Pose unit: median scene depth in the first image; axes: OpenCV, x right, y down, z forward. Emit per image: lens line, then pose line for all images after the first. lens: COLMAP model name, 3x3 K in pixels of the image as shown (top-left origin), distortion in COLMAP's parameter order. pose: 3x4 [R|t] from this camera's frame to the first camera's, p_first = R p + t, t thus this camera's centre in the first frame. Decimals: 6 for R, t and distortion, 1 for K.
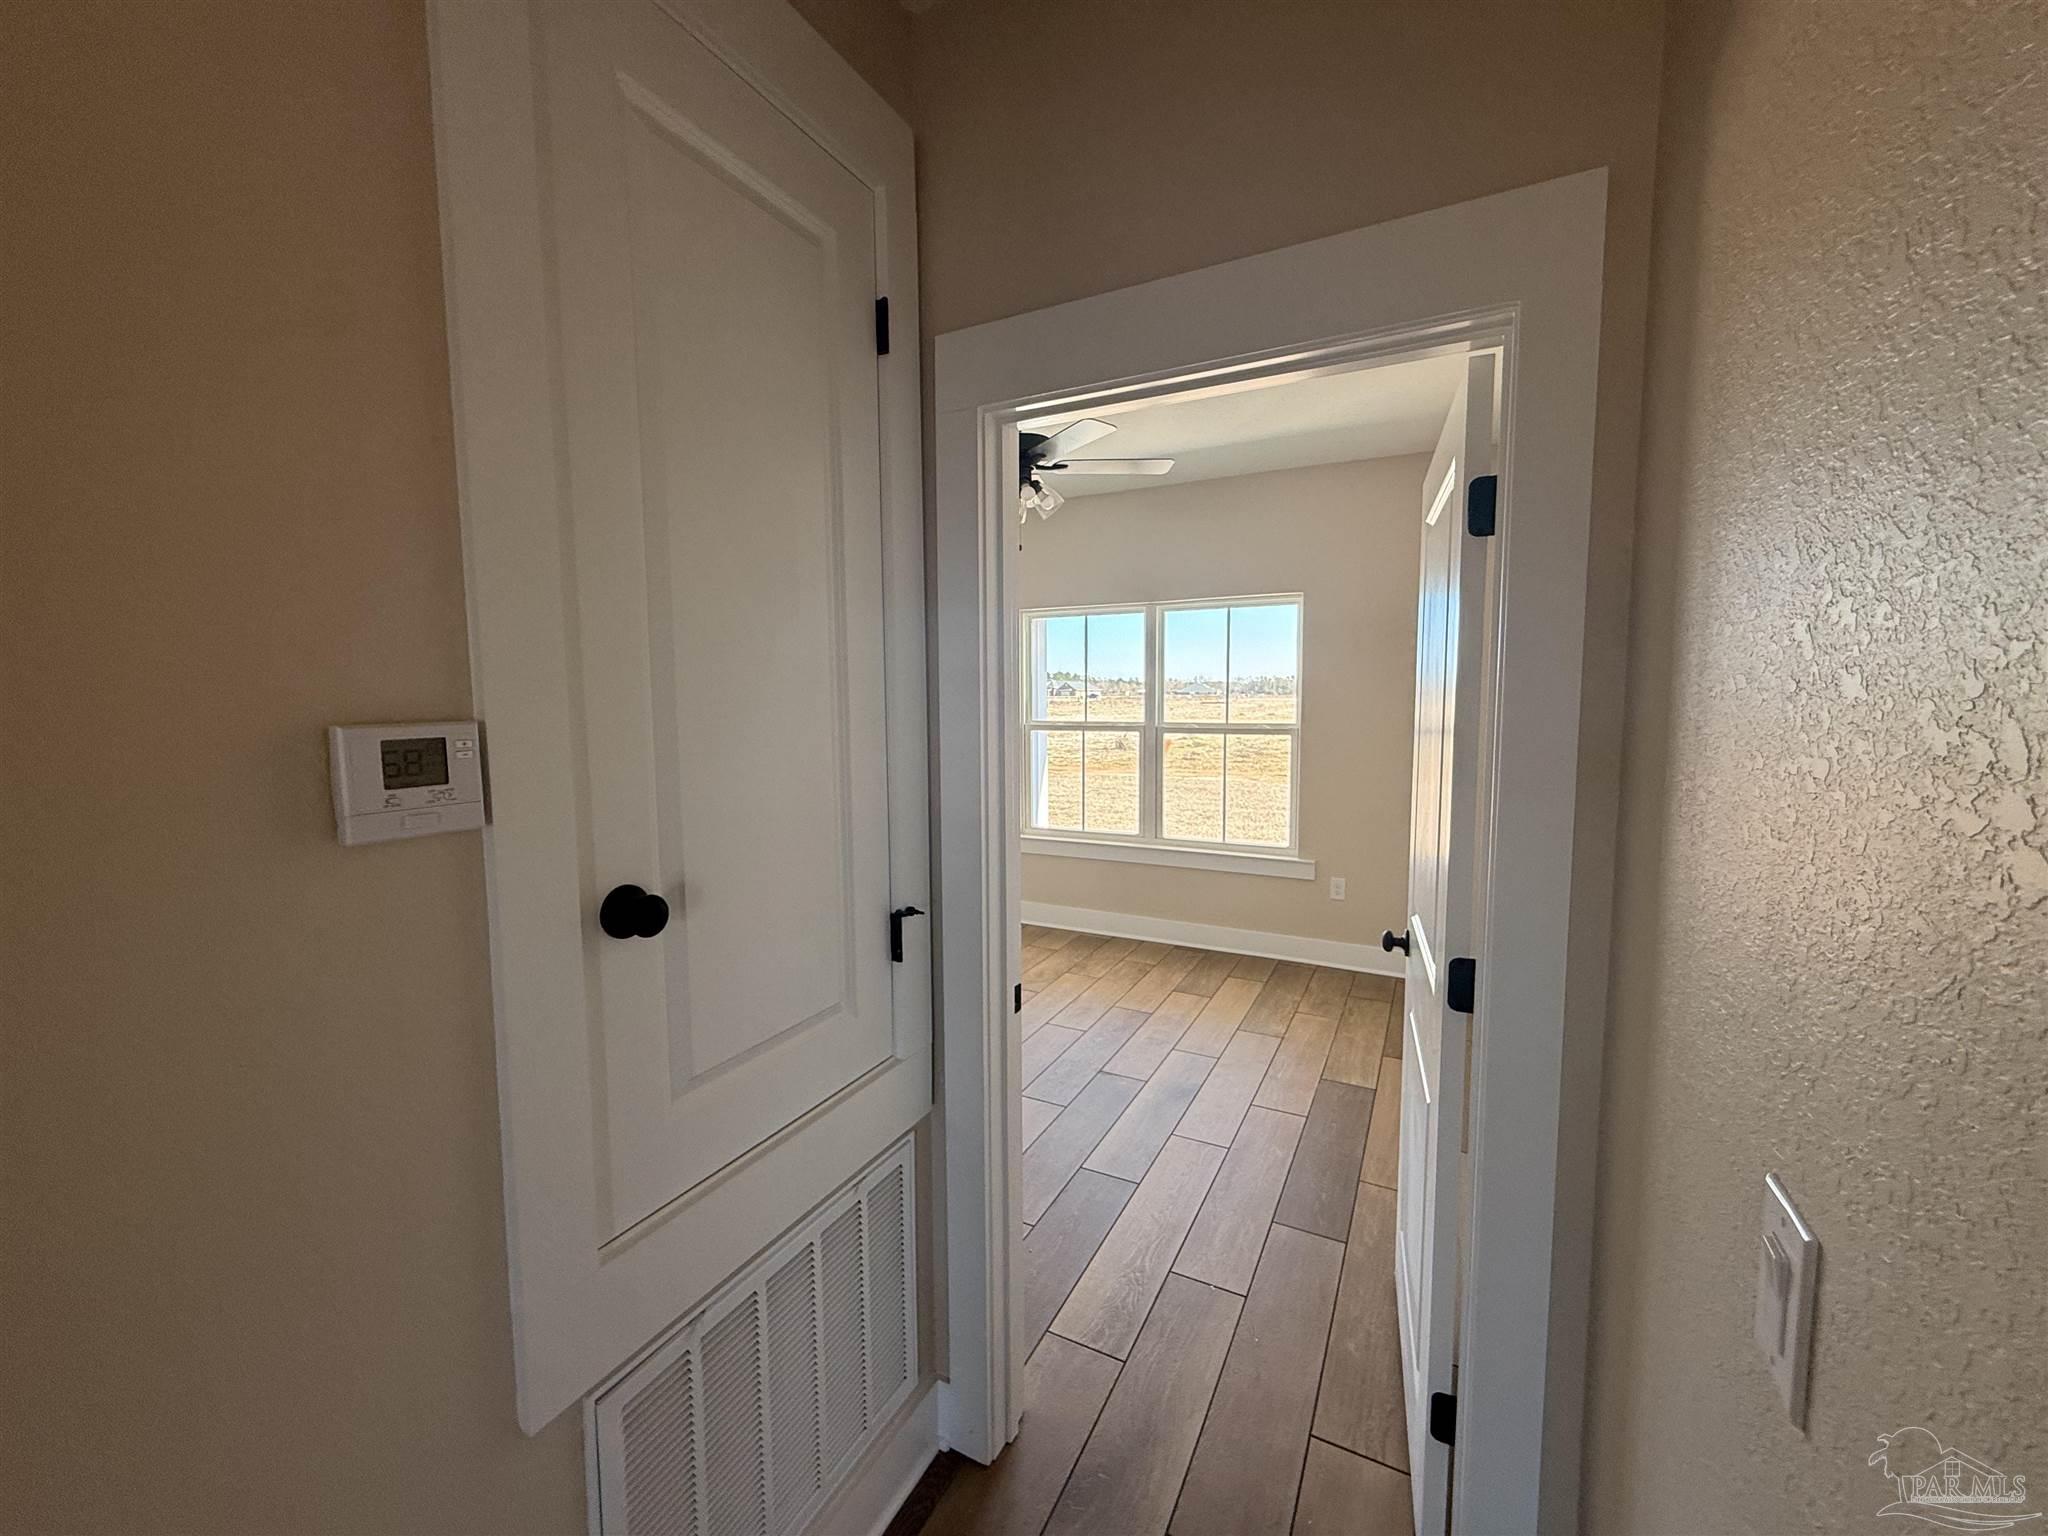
lens RADIAL K [[814.0, 0, 1017.1], [0, 814.0, 765.0], [0, 0, 1]] dist [-0.000092, 0.000134]
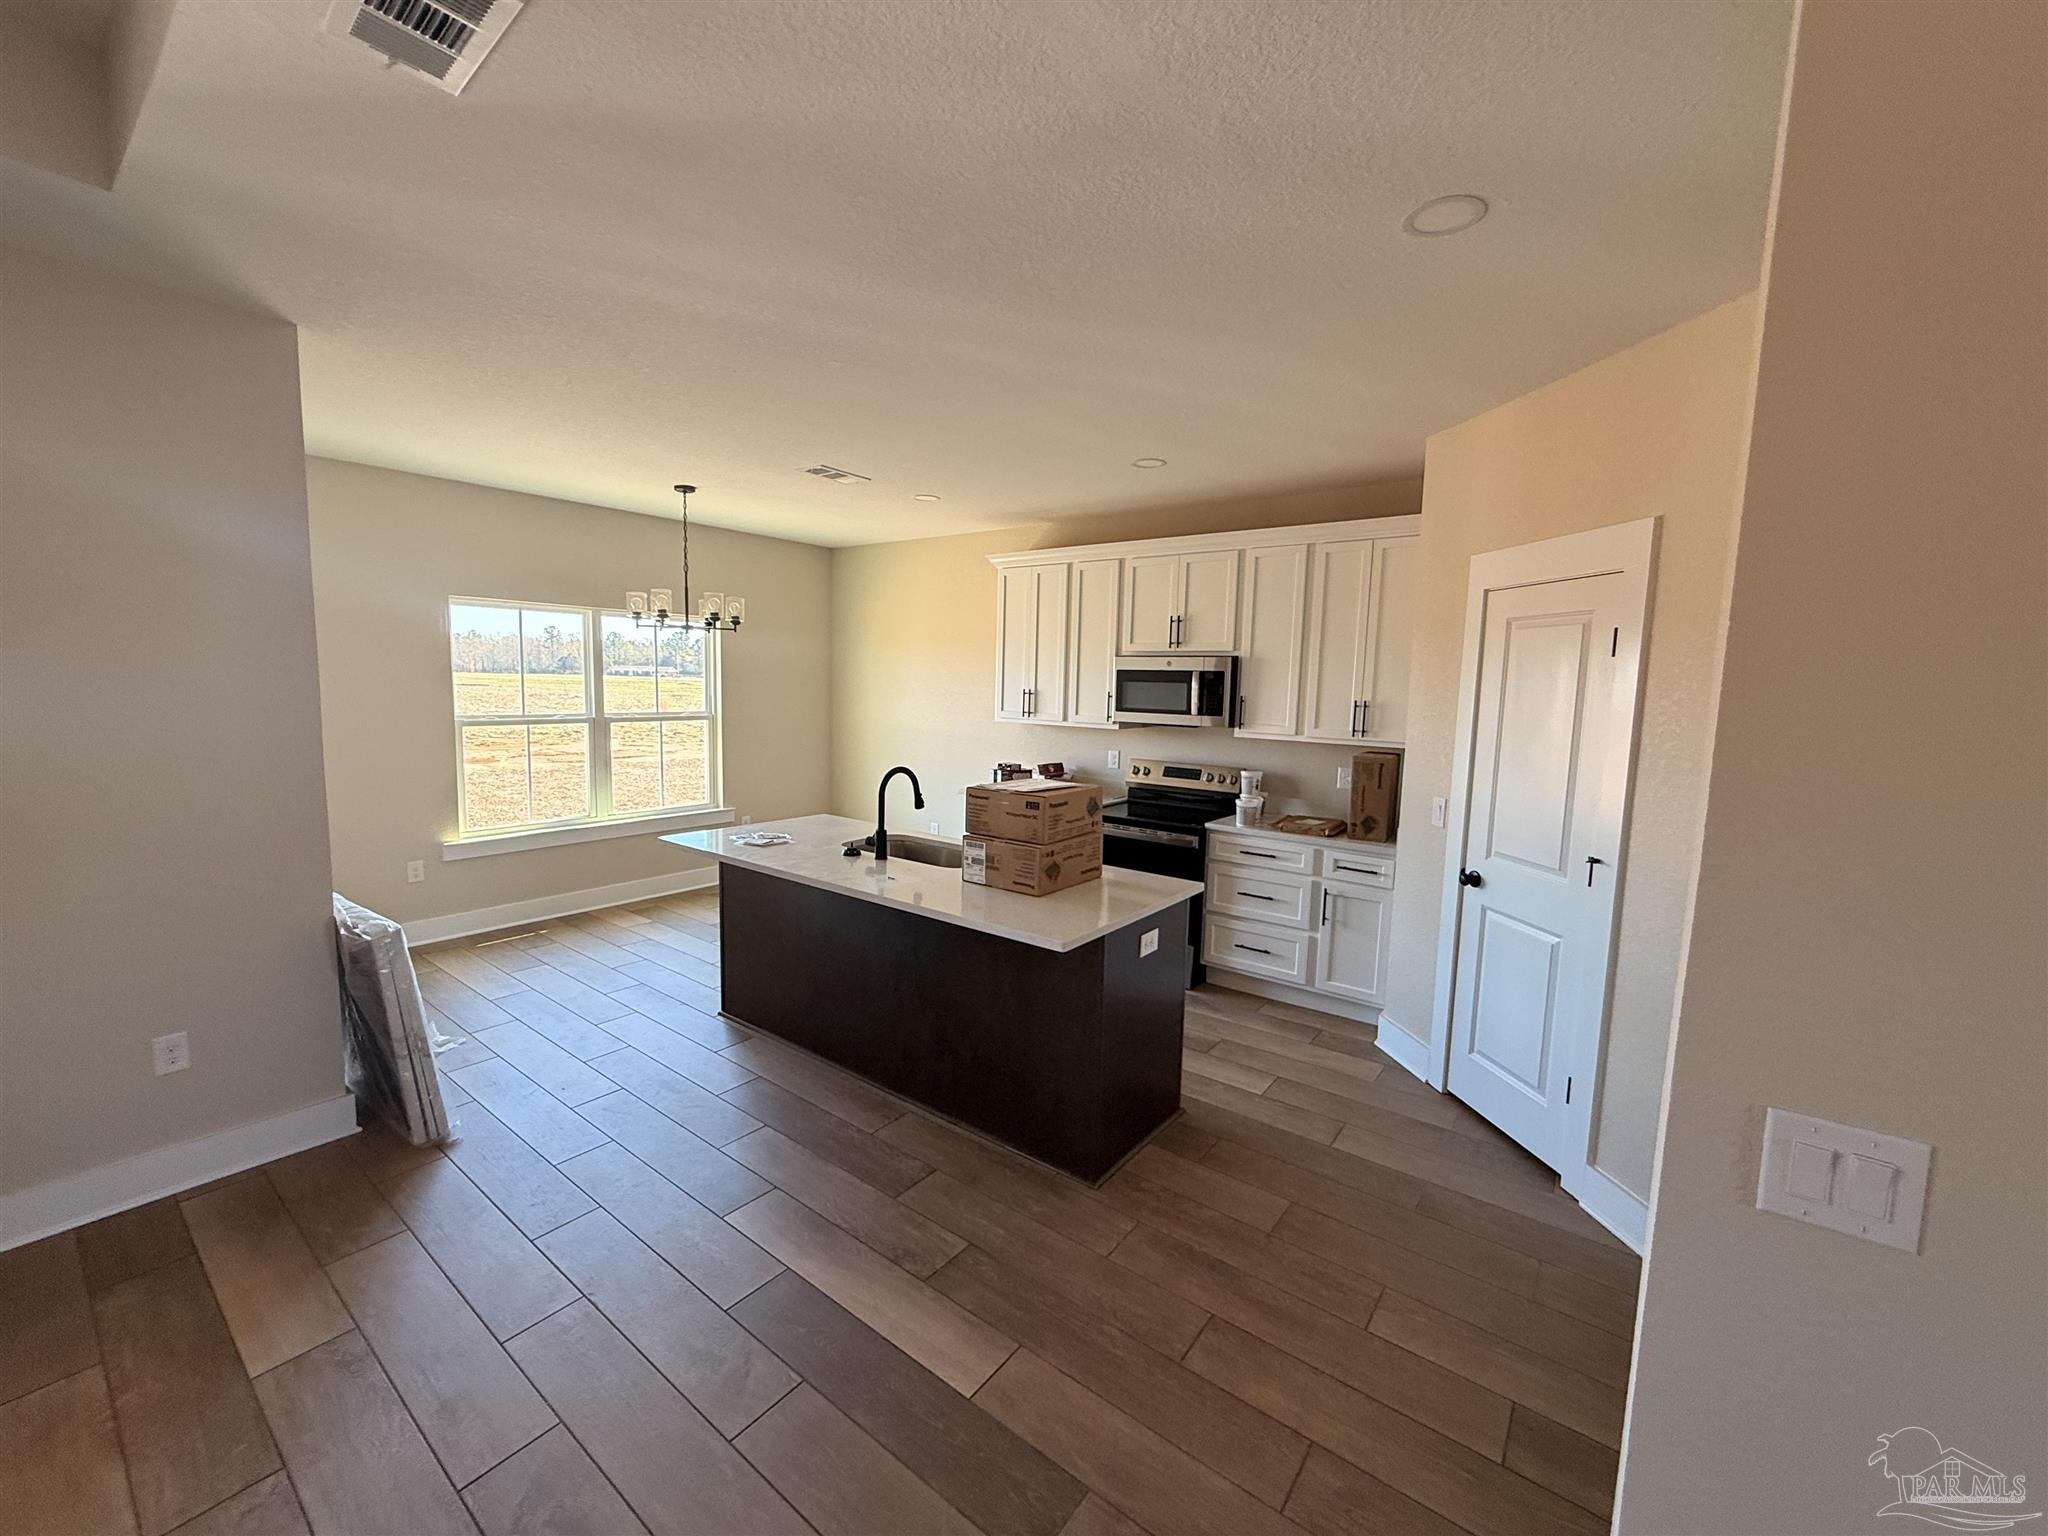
lens RADIAL K [[814.0, 0, 1017.1], [0, 814.0, 765.0], [0, 0, 1]] dist [-0.000092, 0.000134]
pose [[0.162120, -0.094585, 0.982227, -0.901331], [0.057699, 0.994601, 0.086254, -0.047392], [-0.985083, 0.042690, 0.166703, 0.264666]]
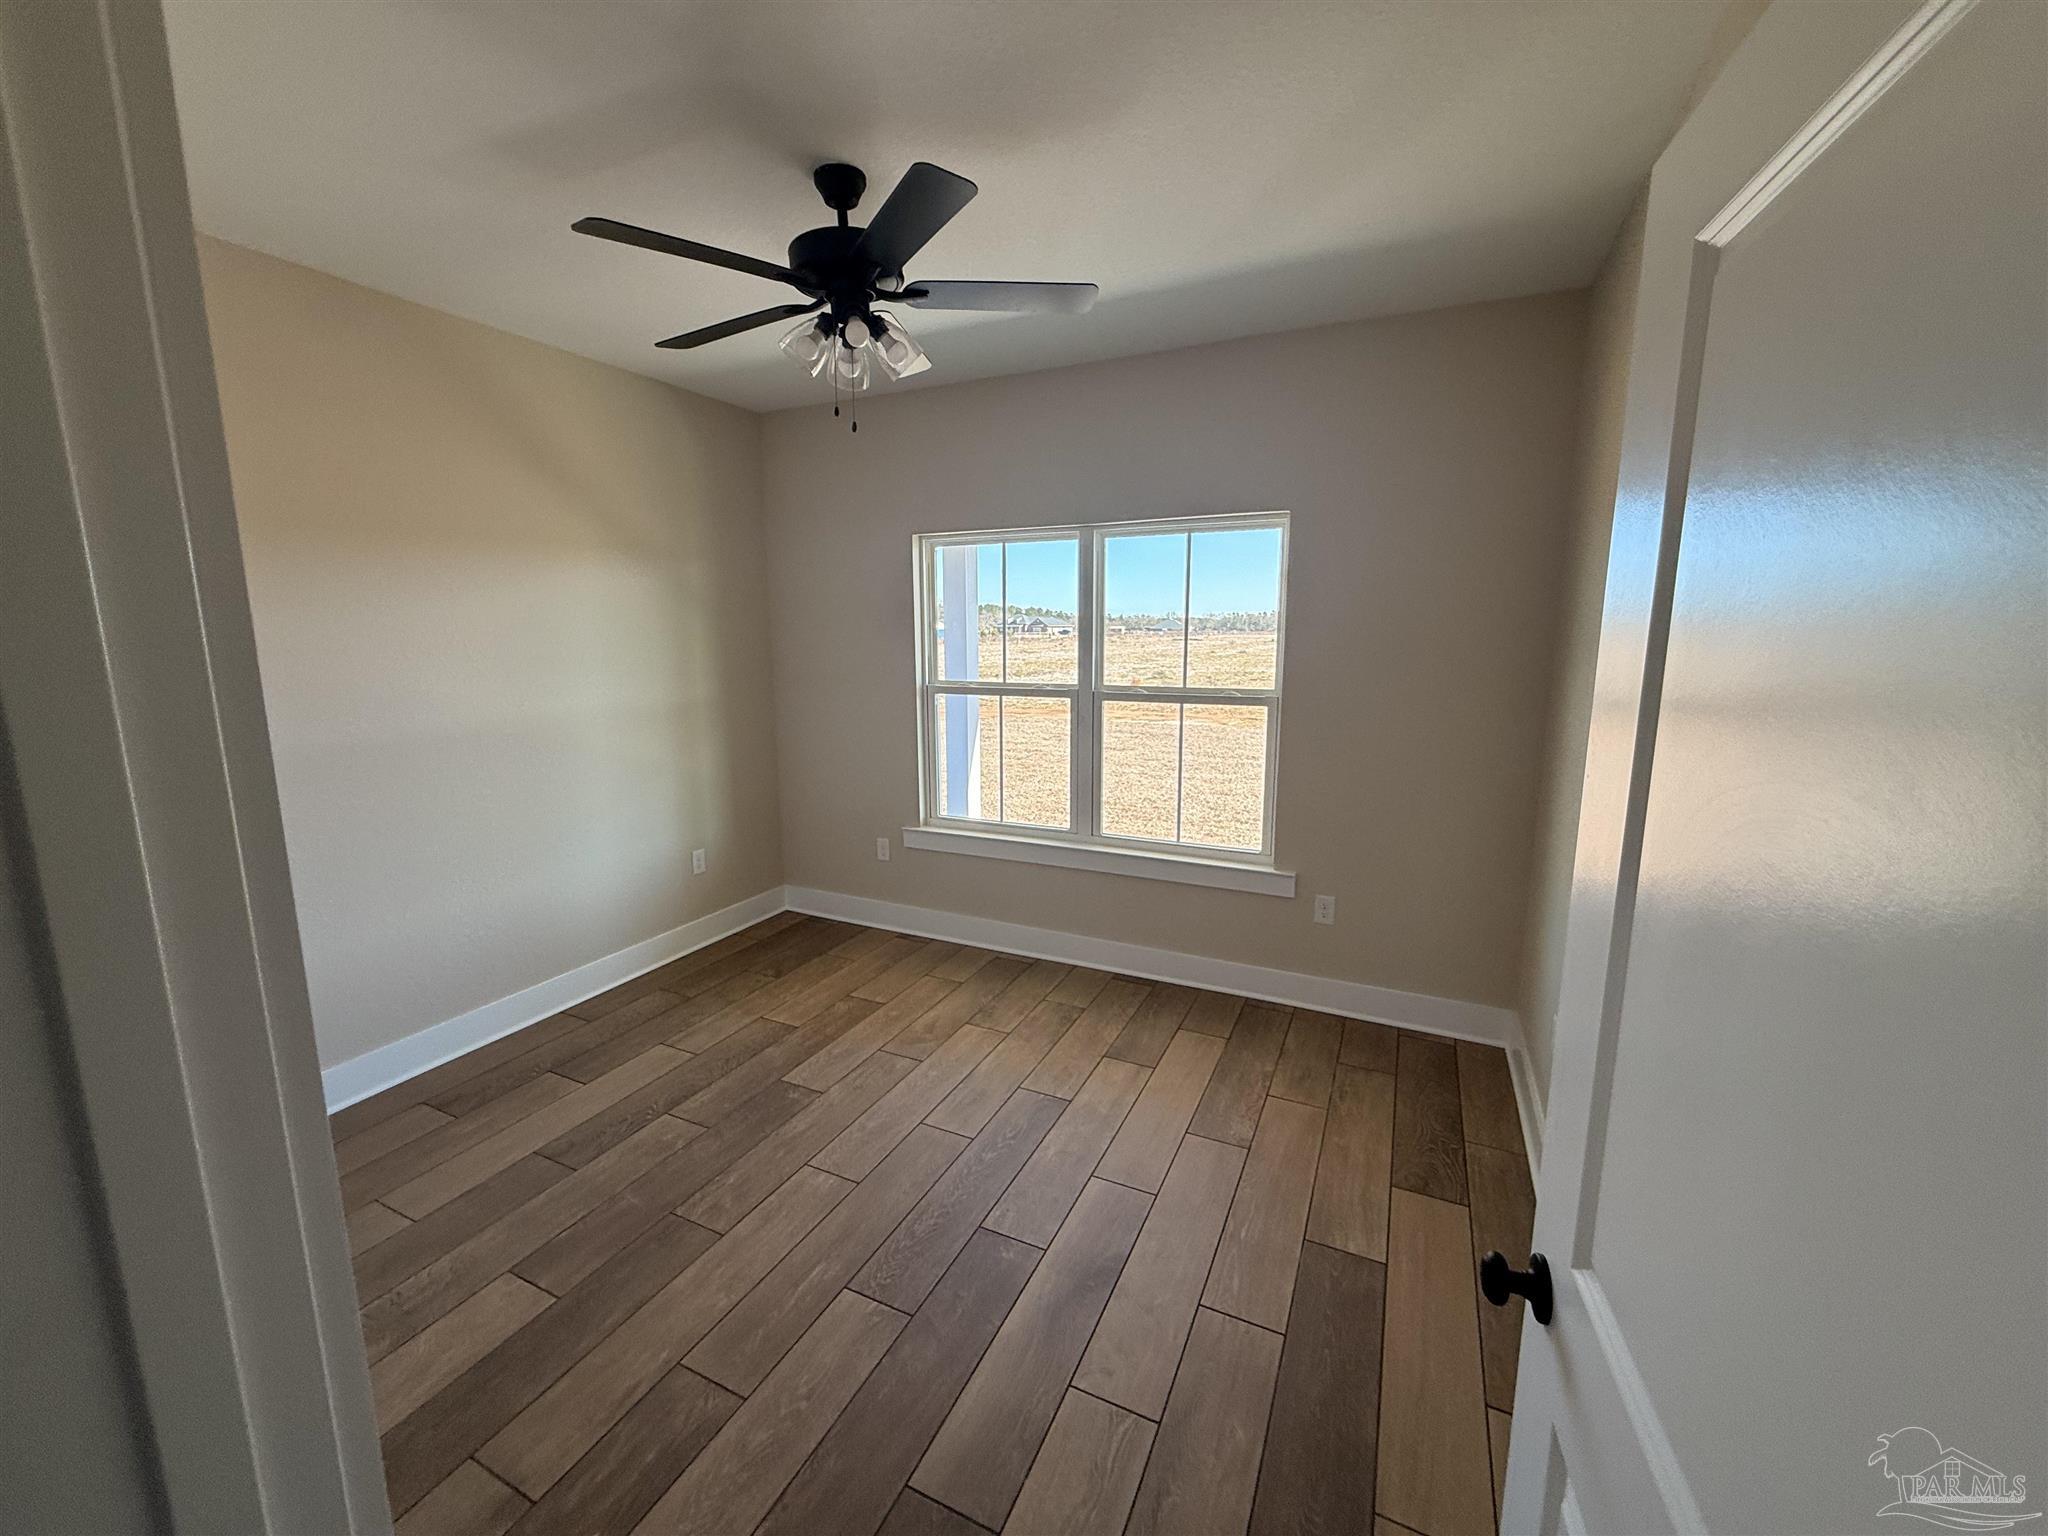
lens RADIAL K [[814.0, 0, 1017.1], [0, 814.0, 765.0], [0, 0, 1]] dist [-0.000092, 0.000134]
pose [[0.999417, -0.003527, 0.033966, 0.078062], [0.000892, 0.997008, 0.077290, -0.039383], [-0.034137, -0.077214, 0.996430, 0.251083]]
